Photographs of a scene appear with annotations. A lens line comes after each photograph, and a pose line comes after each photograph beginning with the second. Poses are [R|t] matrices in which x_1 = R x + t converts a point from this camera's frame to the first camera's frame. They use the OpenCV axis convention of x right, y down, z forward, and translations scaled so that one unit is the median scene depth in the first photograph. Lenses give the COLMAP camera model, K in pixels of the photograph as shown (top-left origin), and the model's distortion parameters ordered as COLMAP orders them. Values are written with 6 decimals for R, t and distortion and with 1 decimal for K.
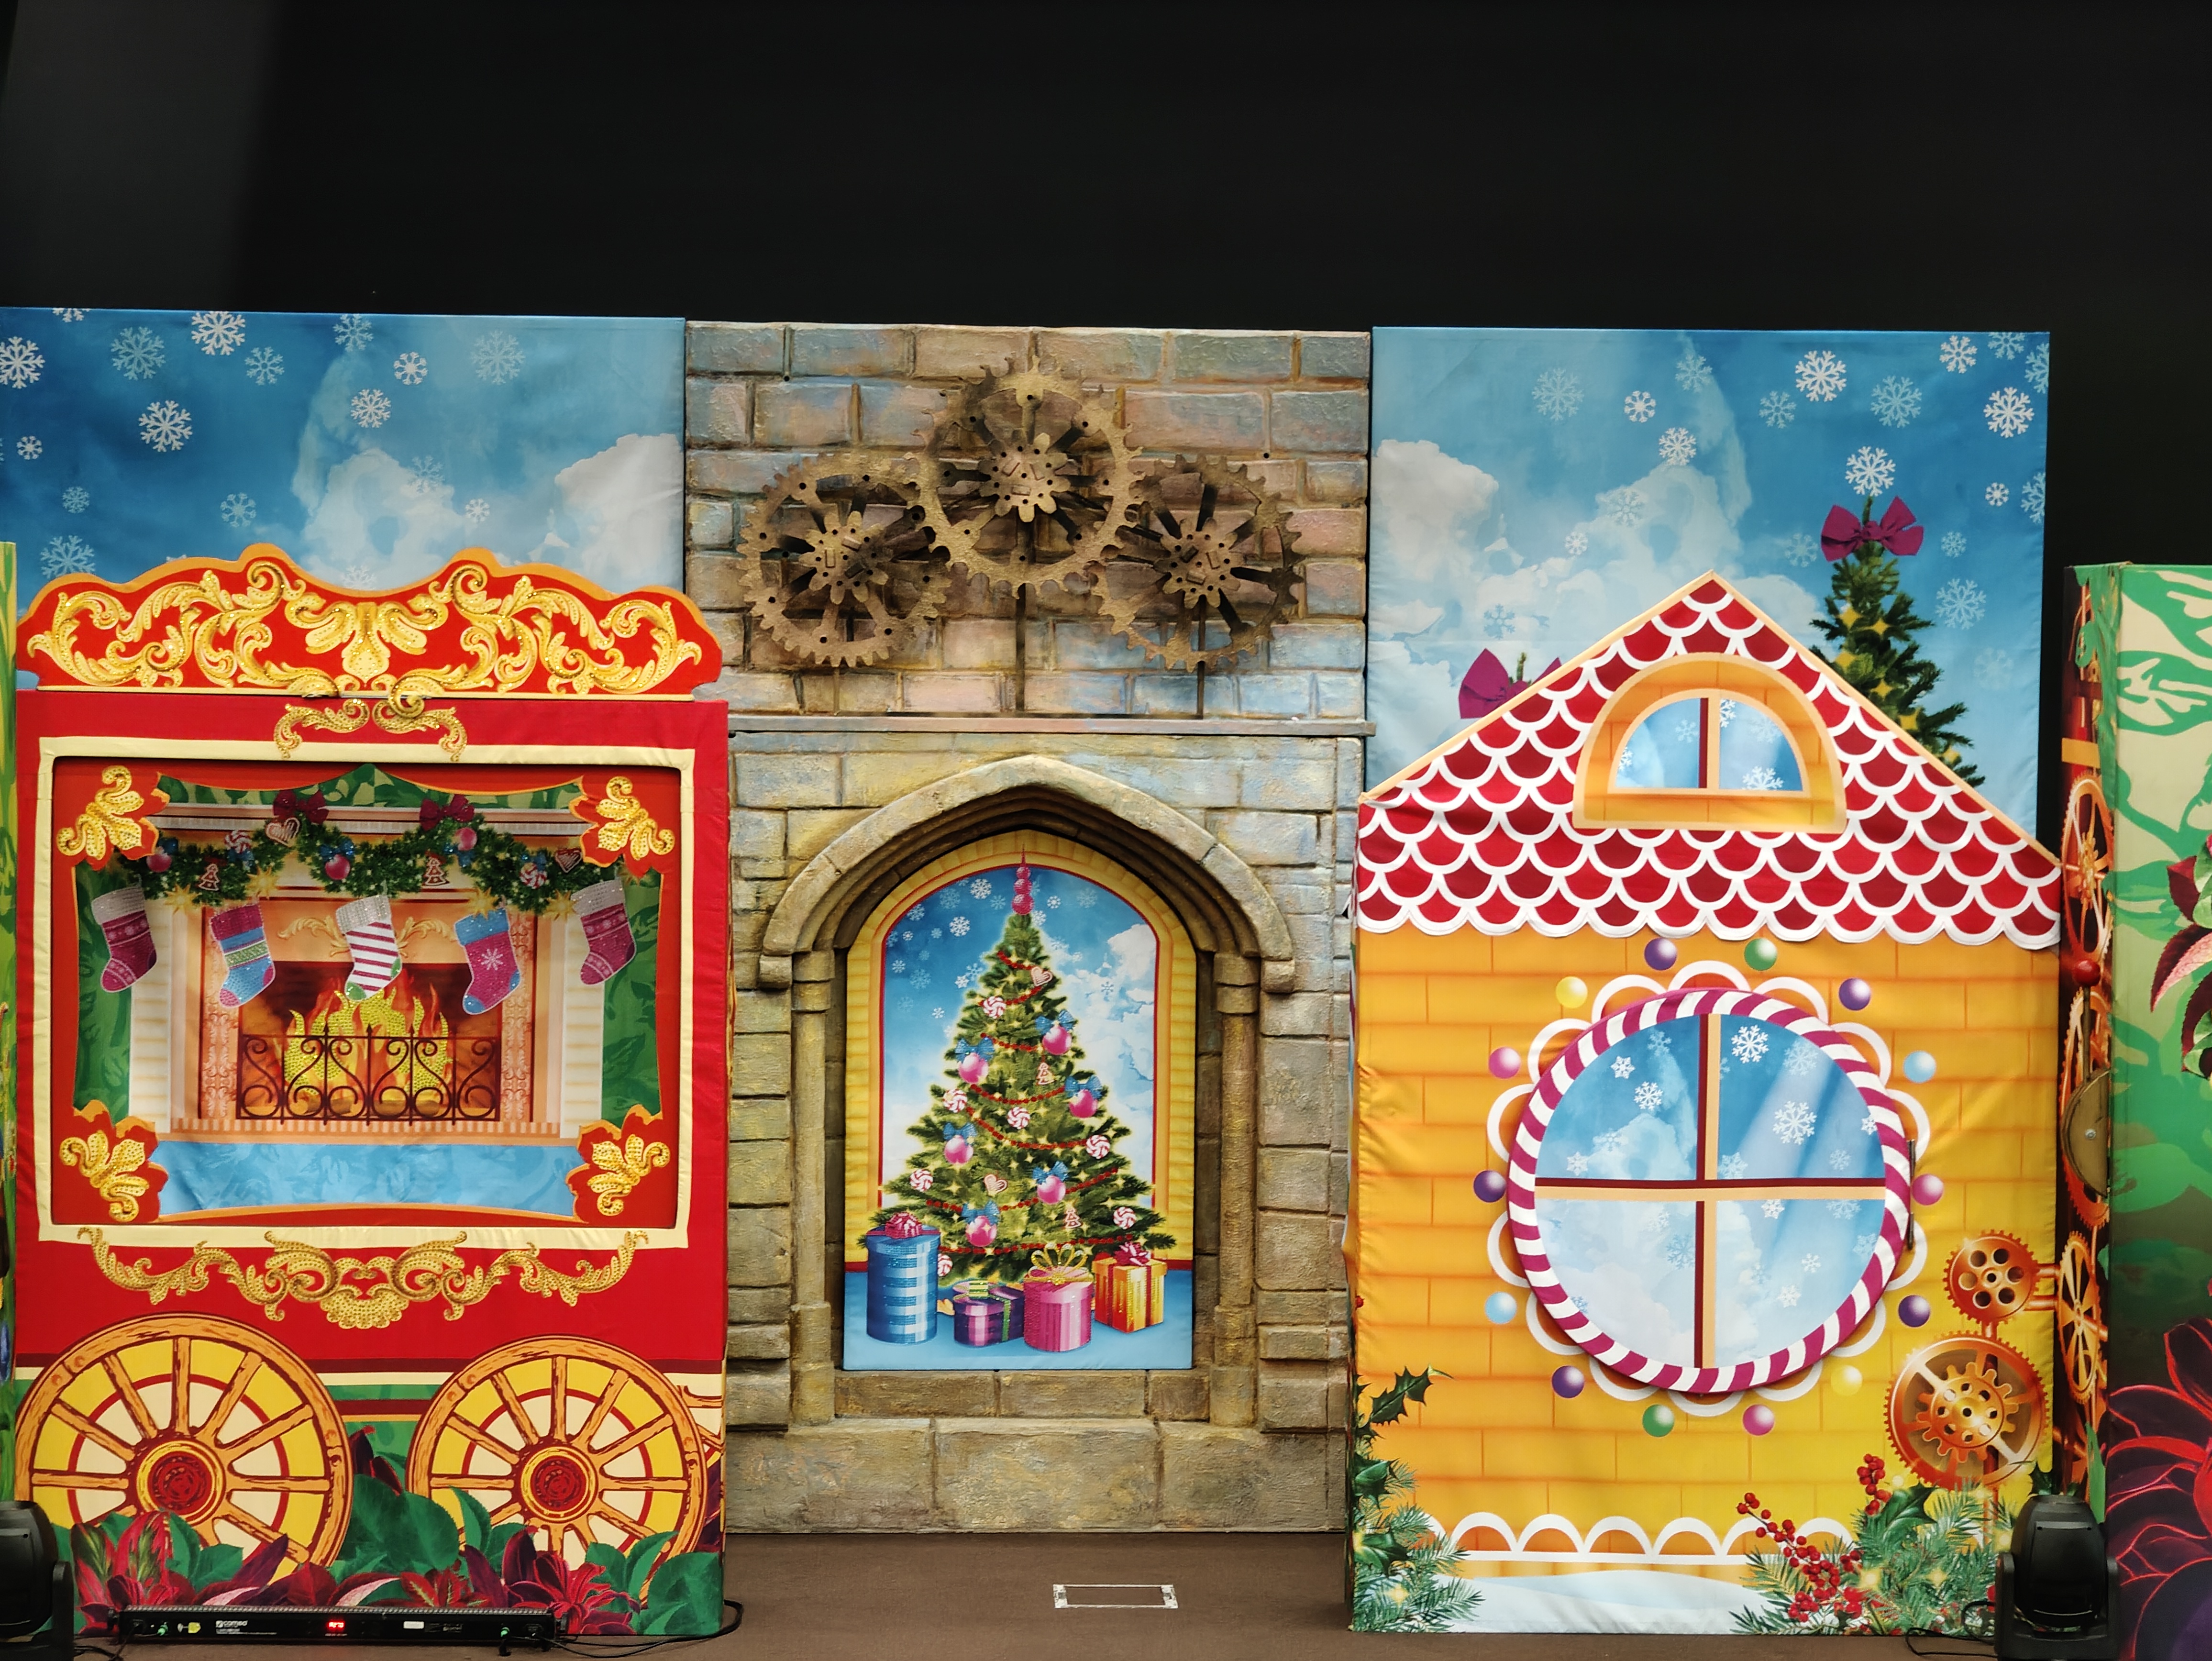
lens RADIAL K [[4722.7, 0, 1106.2], [0, 4722.7, 835.6], [0, 0, 1]] dist [0.109233, 0.000000]
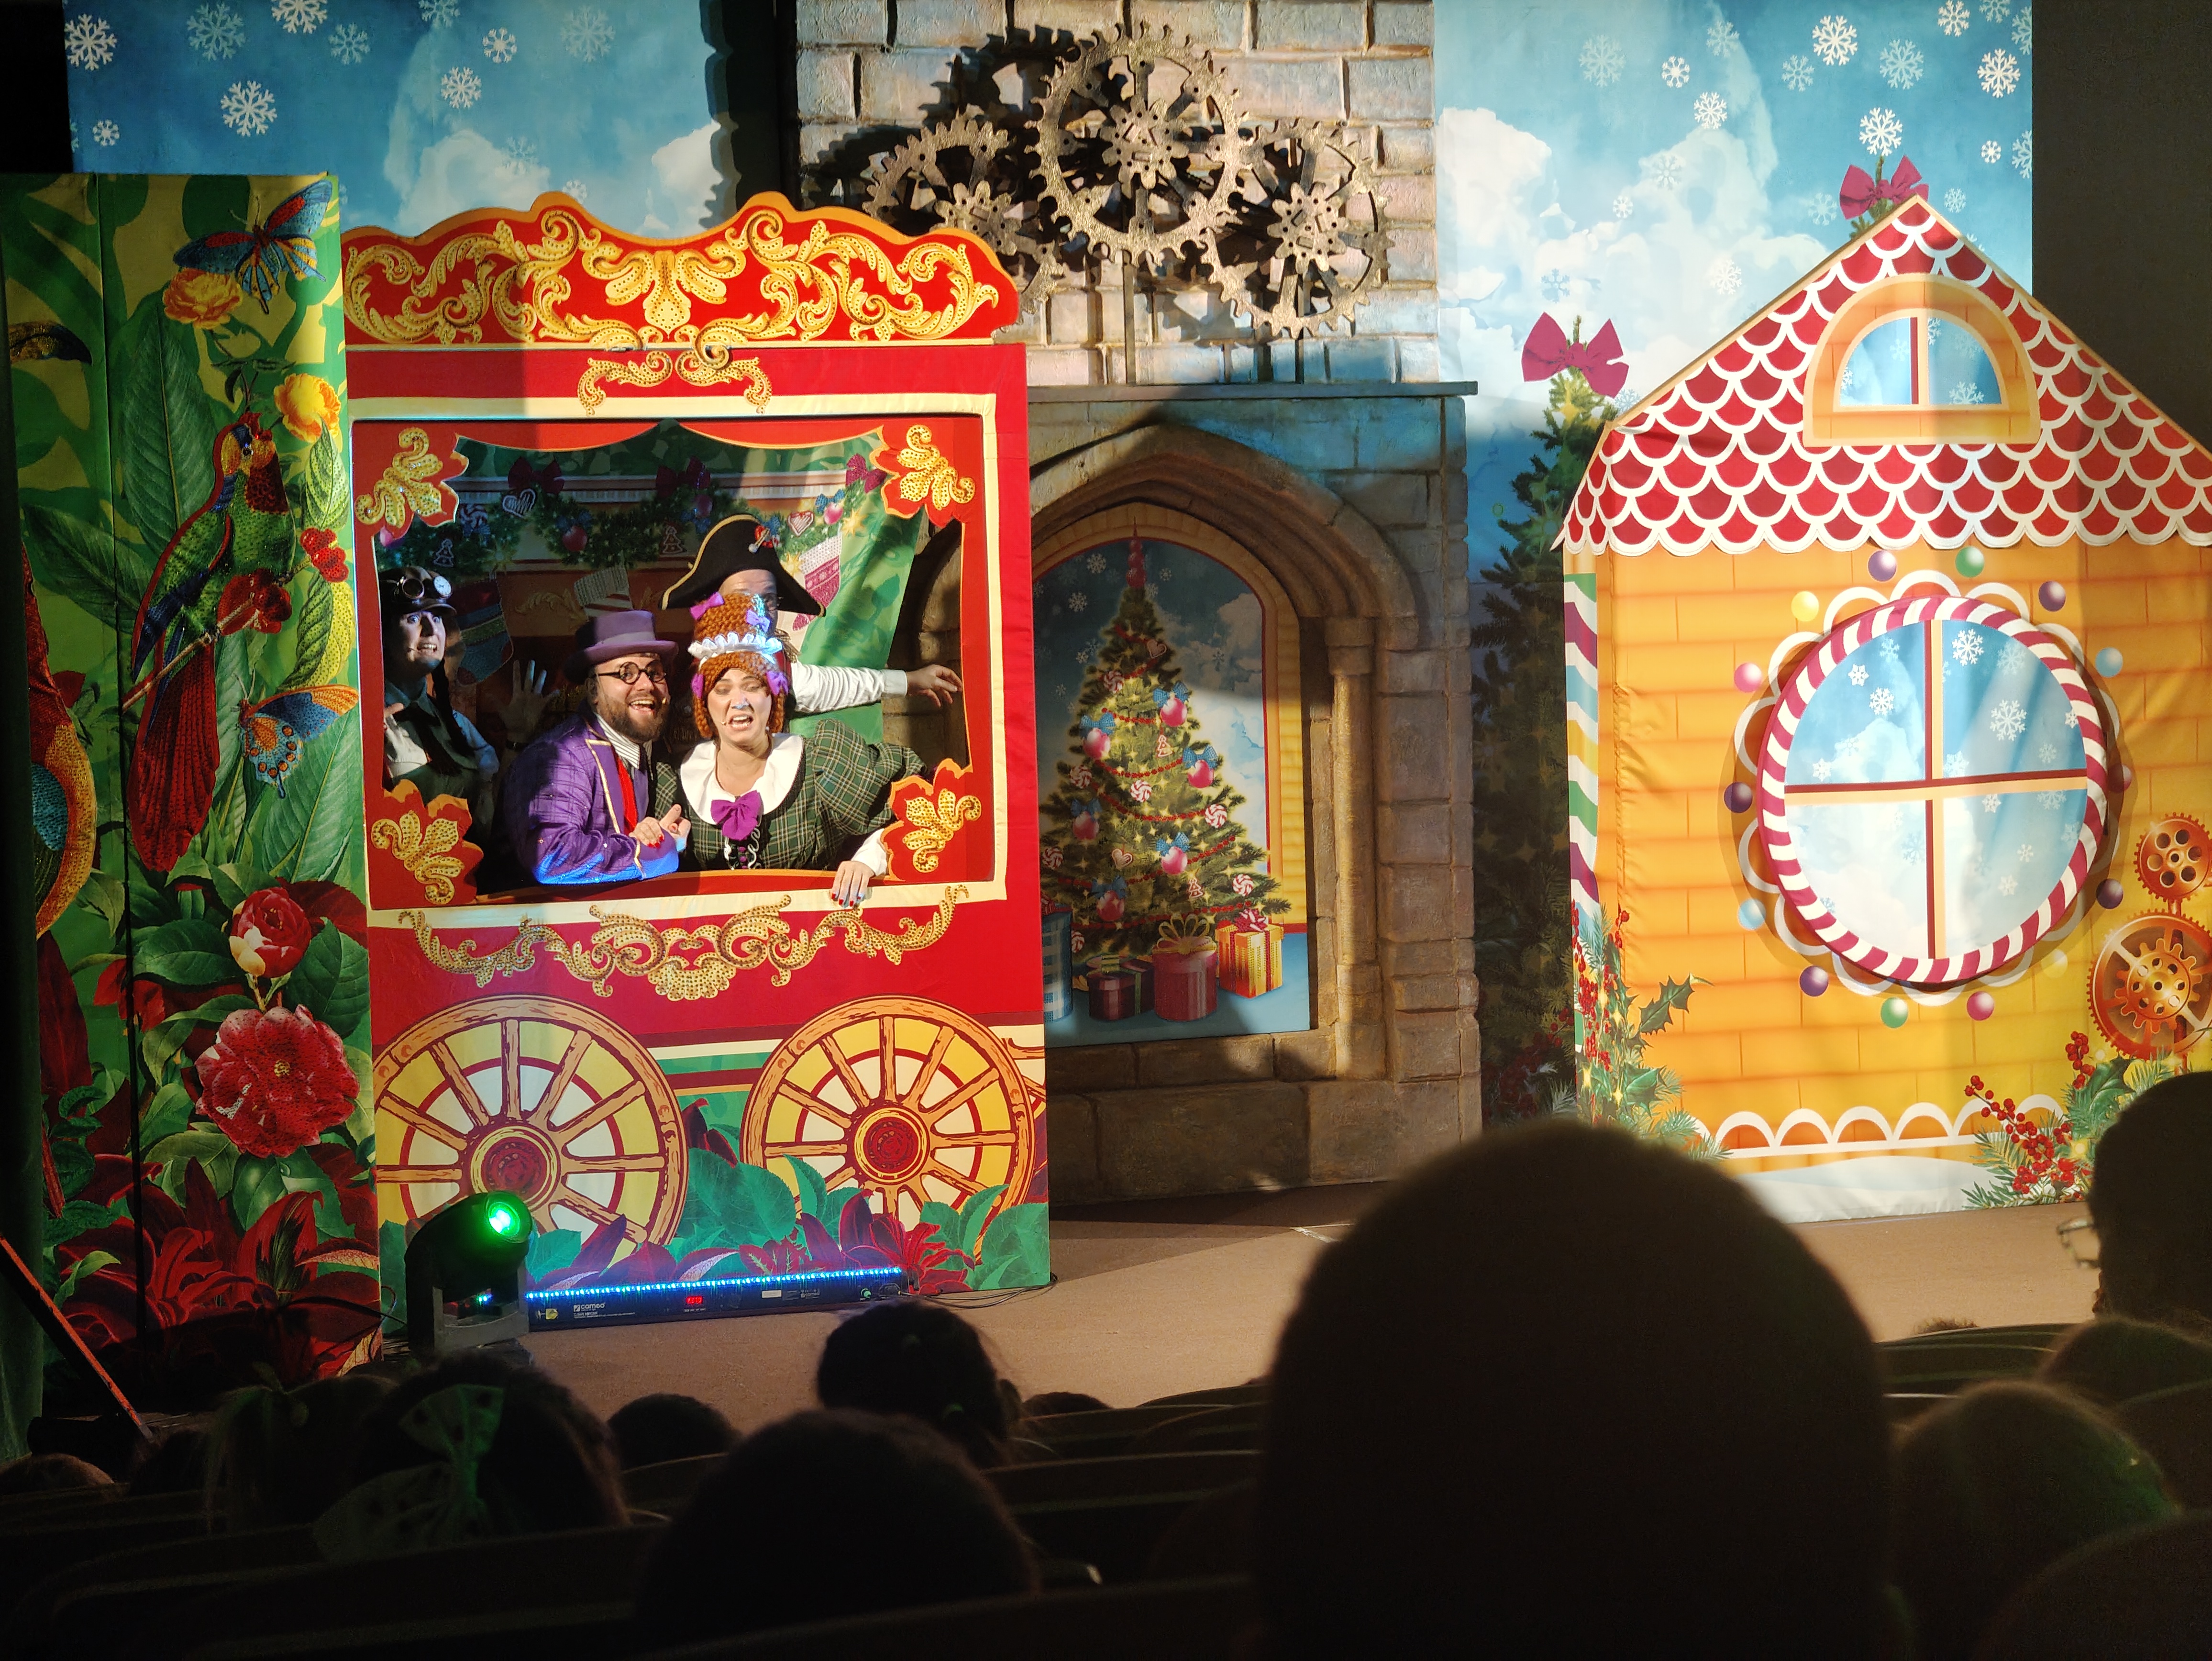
lens RADIAL K [[4722.7, 0, 1089.4], [0, 4722.7, 861.3], [0, 0, 1]] dist [0.109233, 0.000000]
pose [[0.960887, -0.056335, 0.271151, -0.337700], [0.051861, 0.998374, 0.023645, 0.056333], [-0.272043, -0.008658, 0.962246, 0.041261]]
